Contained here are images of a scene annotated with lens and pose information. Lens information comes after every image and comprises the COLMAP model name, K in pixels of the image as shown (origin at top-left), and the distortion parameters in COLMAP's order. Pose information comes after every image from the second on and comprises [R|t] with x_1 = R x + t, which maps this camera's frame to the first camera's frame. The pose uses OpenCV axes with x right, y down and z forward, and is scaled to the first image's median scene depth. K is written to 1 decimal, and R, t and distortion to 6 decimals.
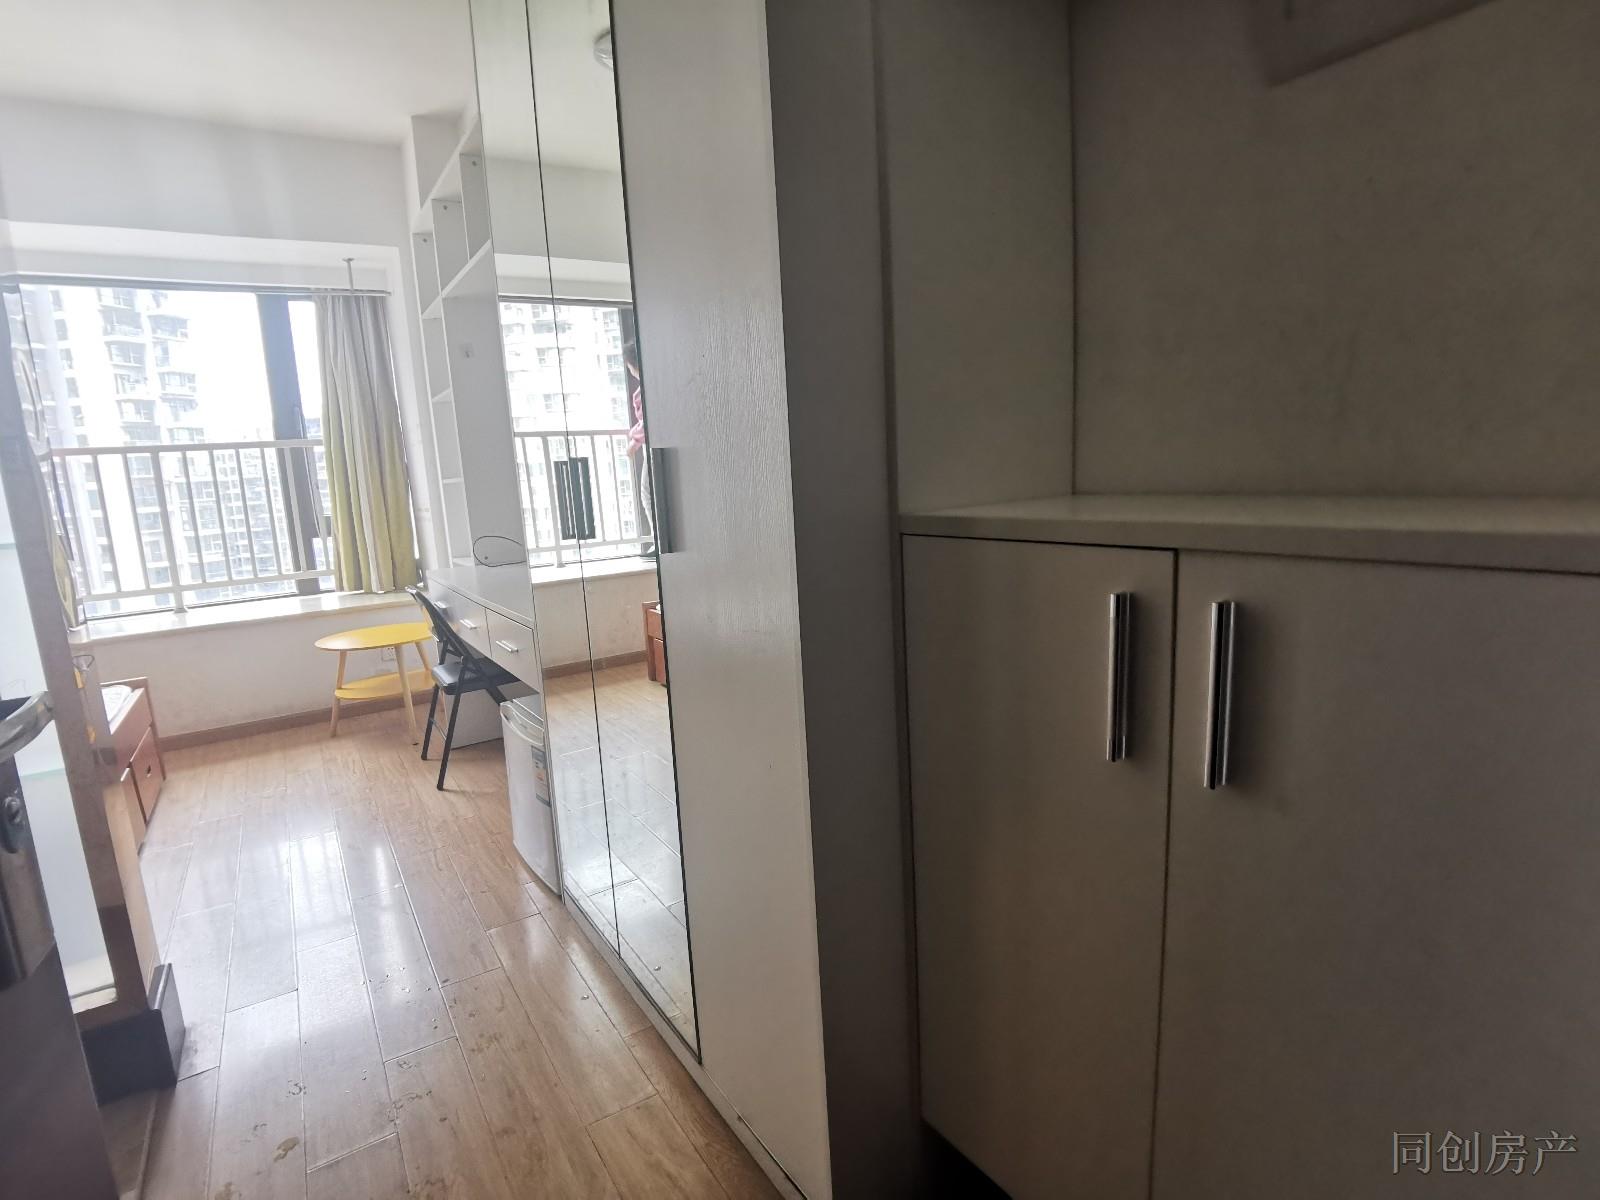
lens RADIAL K [[816.9, 0, 777.3], [0, 816.9, 600.6], [0, 0, 1]] dist [-0.021552, -0.000621]
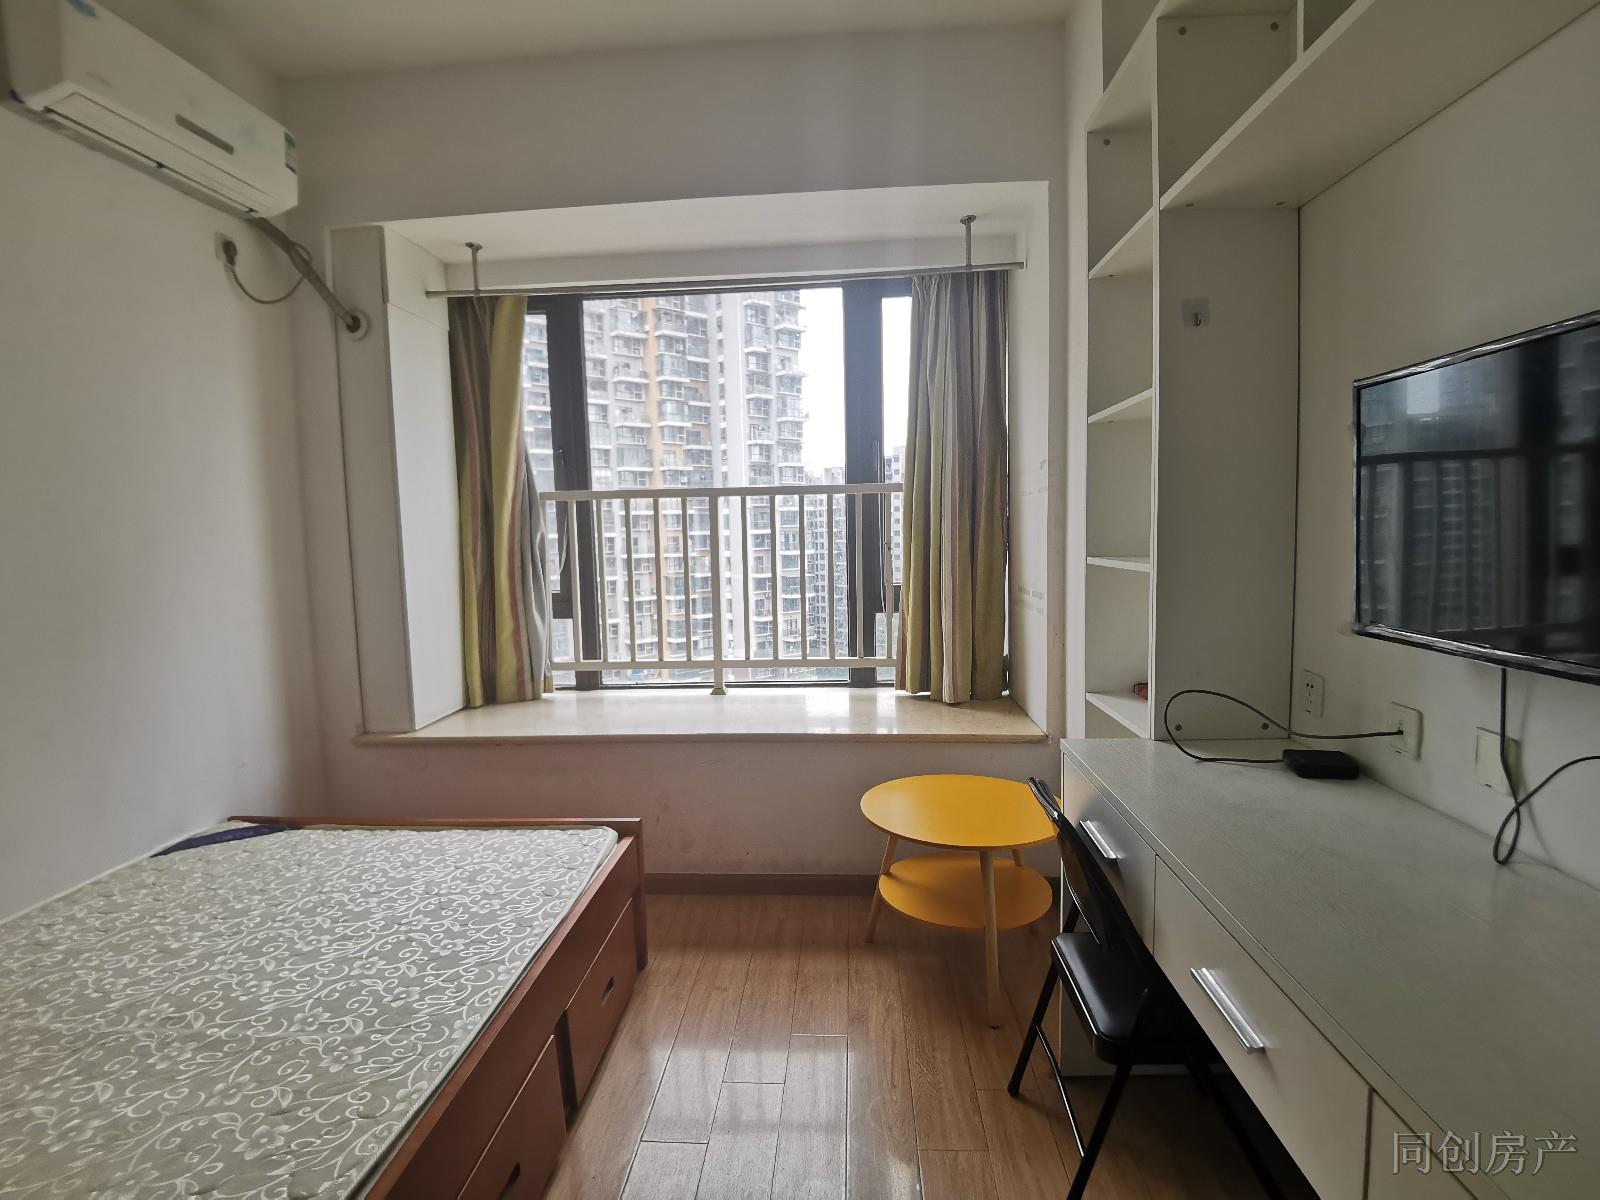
lens RADIAL K [[816.9, 0, 781.2], [0, 816.9, 576.0], [0, 0, 1]] dist [-0.021552, -0.000621]
pose [[0.804117, 0.075802, -0.589618, -0.235000], [-0.120689, 0.991998, -0.037062, -0.083821], [0.582091, 0.100962, 0.806831, 0.395010]]
